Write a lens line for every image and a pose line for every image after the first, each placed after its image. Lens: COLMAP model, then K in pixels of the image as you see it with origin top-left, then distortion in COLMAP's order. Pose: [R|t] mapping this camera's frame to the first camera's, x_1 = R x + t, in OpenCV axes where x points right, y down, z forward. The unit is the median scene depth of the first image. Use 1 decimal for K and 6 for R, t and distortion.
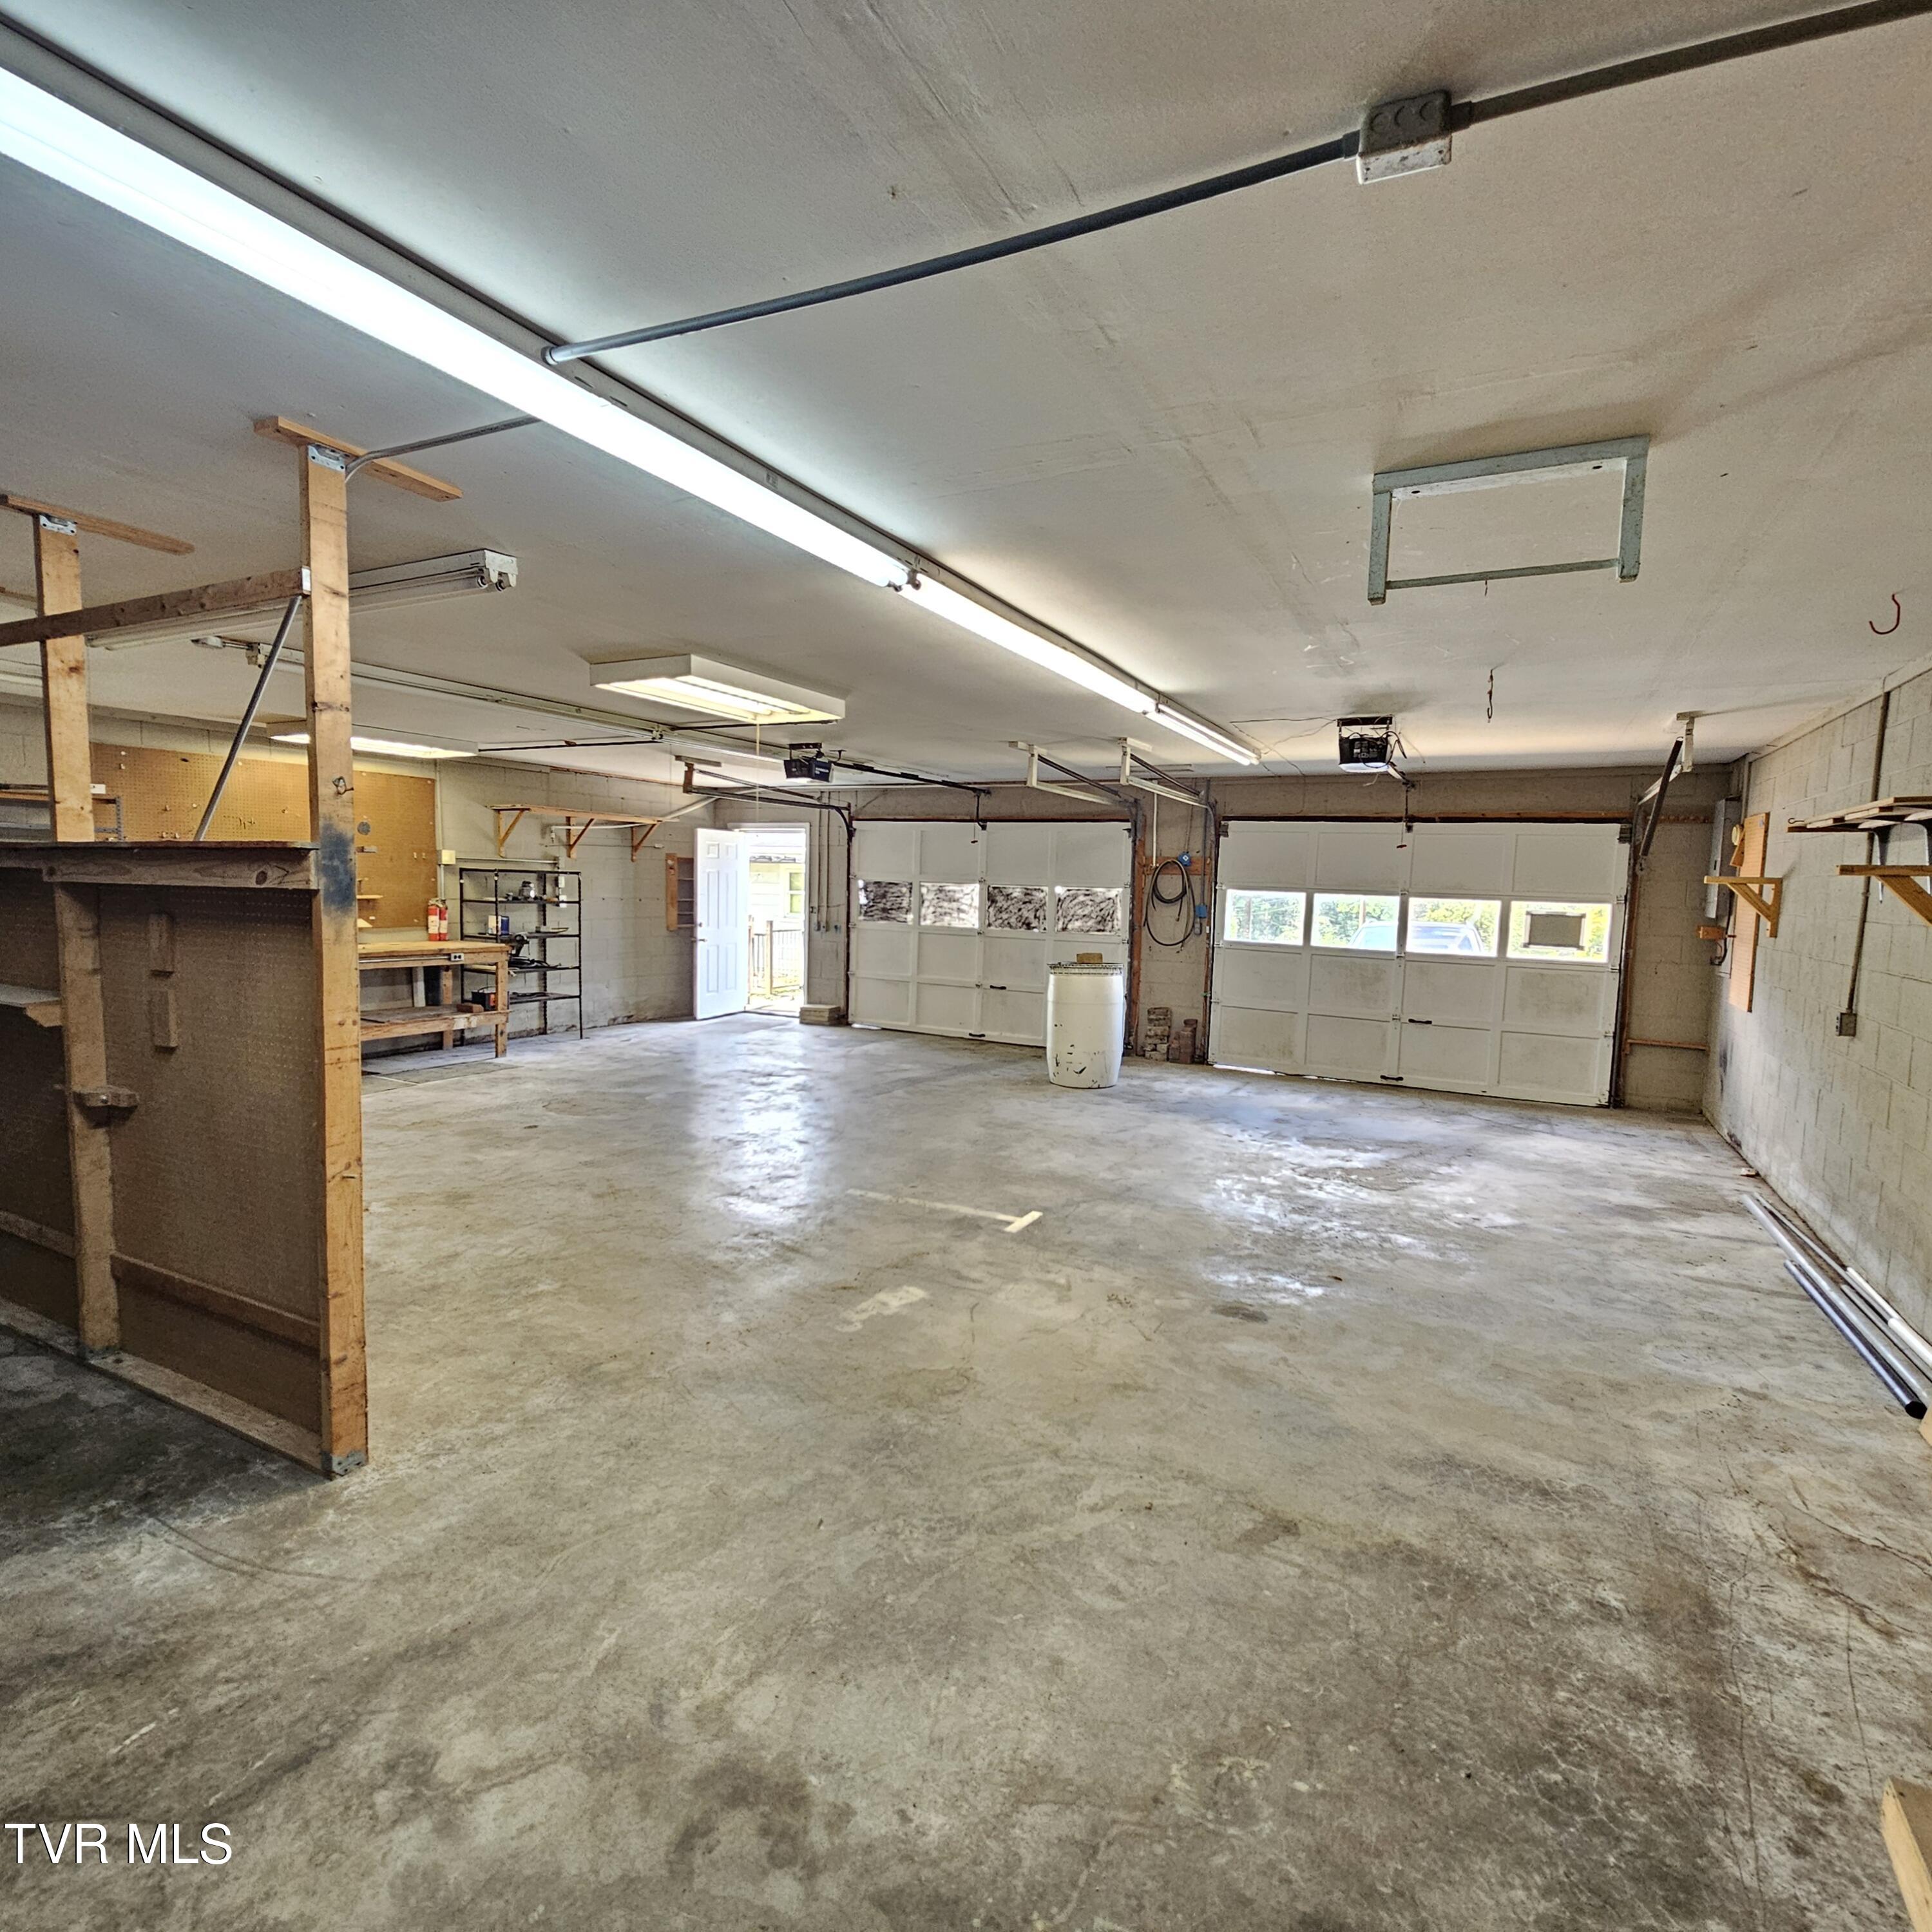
lens RADIAL K [[1054.3, 0, 961.9], [0, 1054.3, 980.3], [0, 0, 1]] dist [0.004243, -0.003195]
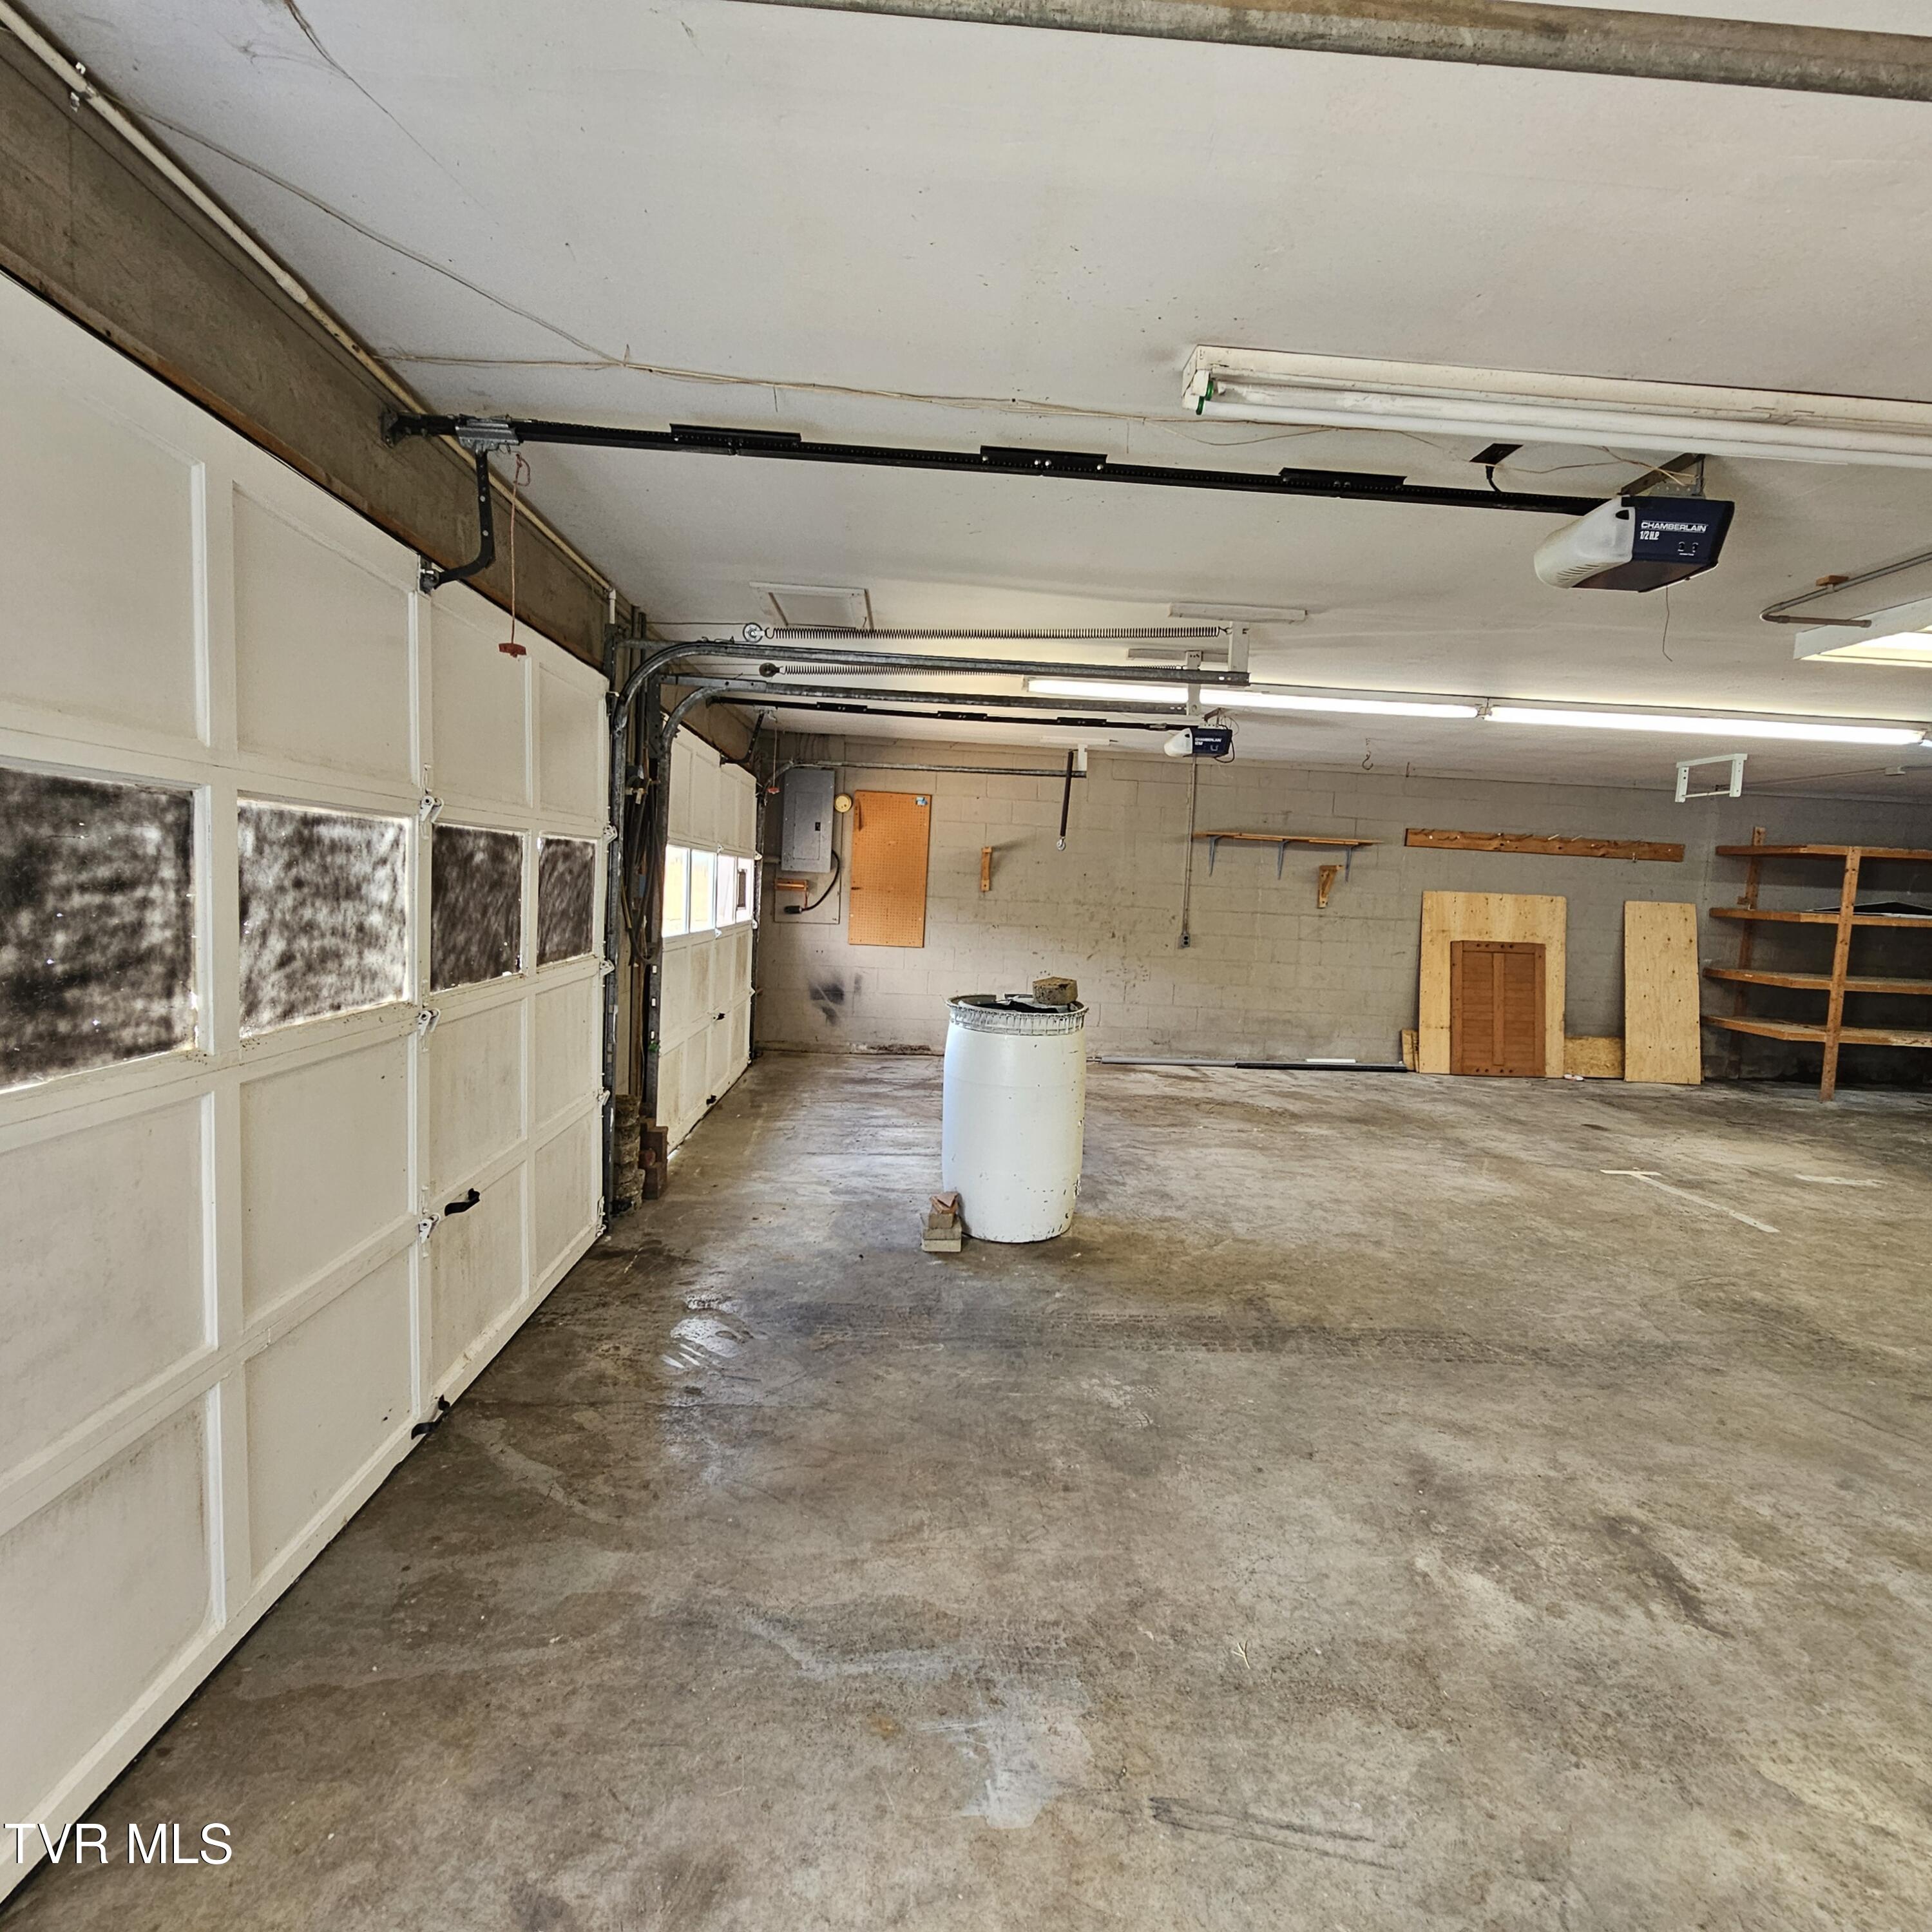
lens RADIAL K [[1054.3, 0, 961.9], [0, 1054.3, 980.3], [0, 0, 1]] dist [0.004243, -0.003195]
pose [[-0.488028, -0.128229, 0.863357, -0.266488], [0.026015, 0.986573, 0.161235, -0.094675], [-0.872440, 0.101148, -0.478140, 1.058912]]
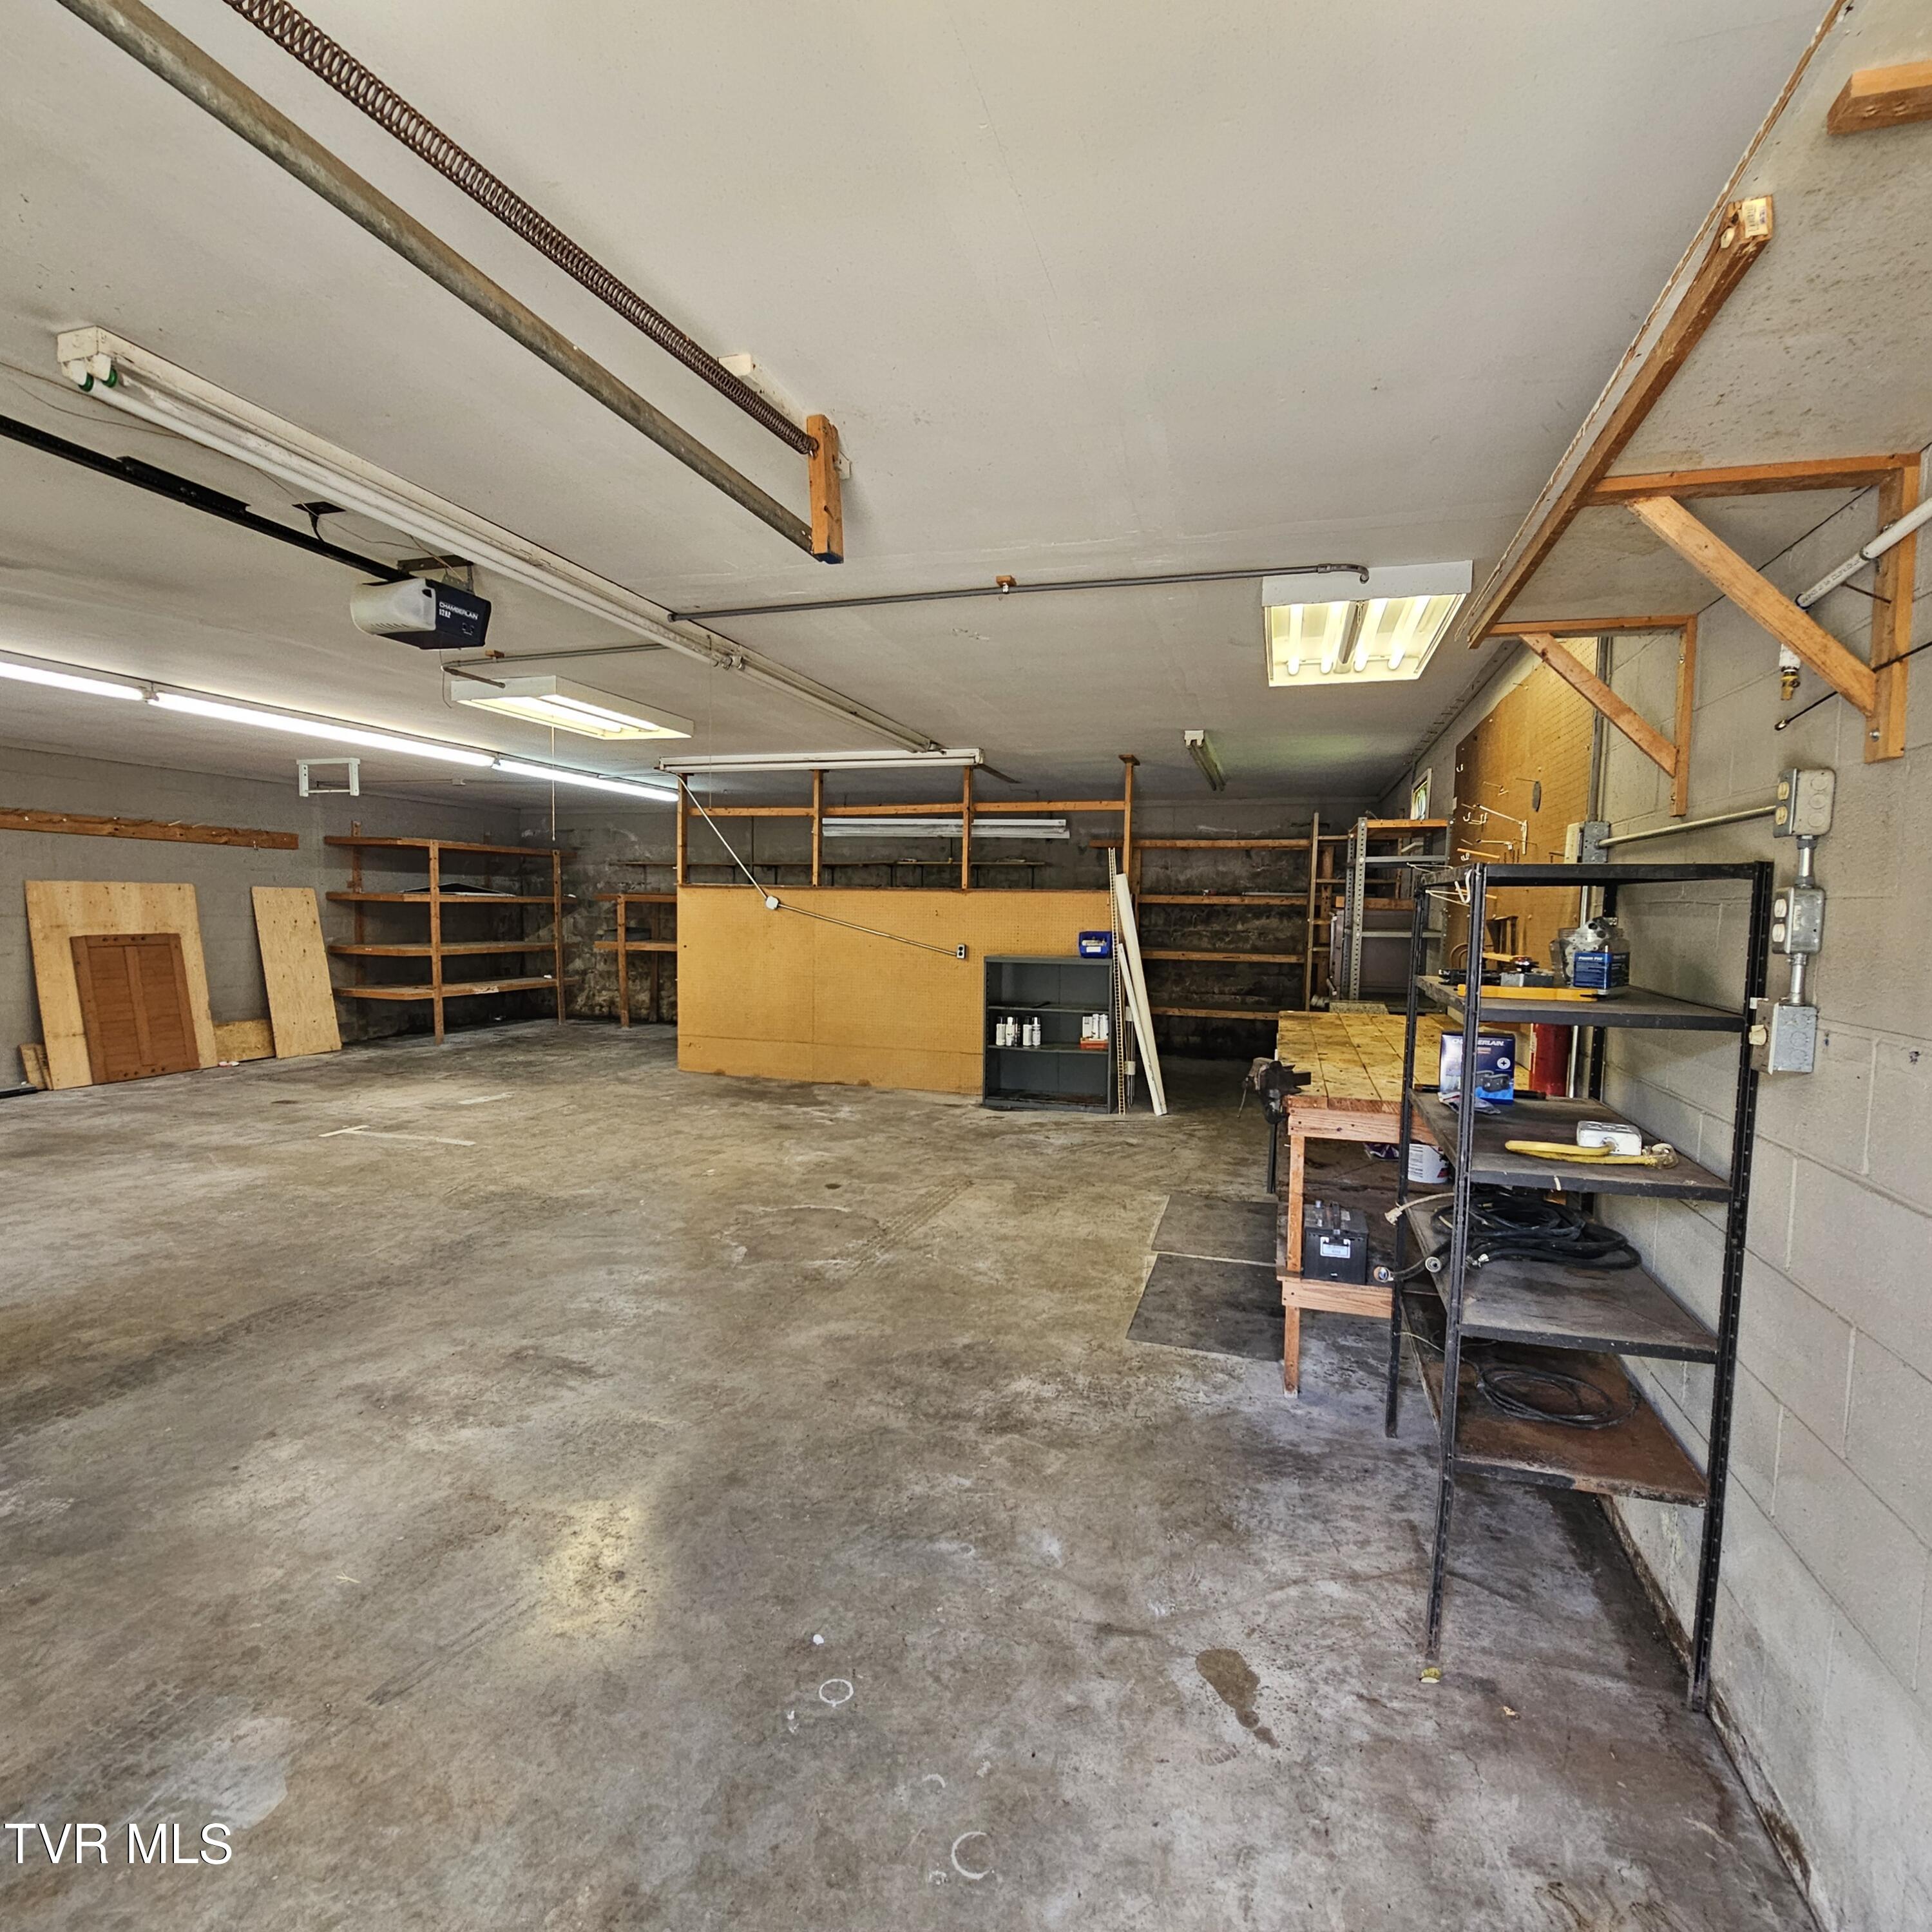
lens RADIAL K [[1054.3, 0, 961.9], [0, 1054.3, 980.3], [0, 0, 1]] dist [0.004243, -0.003195]
pose [[-0.985322, -0.027015, -0.168555, -0.231116], [-0.054244, 0.985771, 0.159101, -0.101142], [0.161858, 0.165908, -0.972767, 1.130902]]
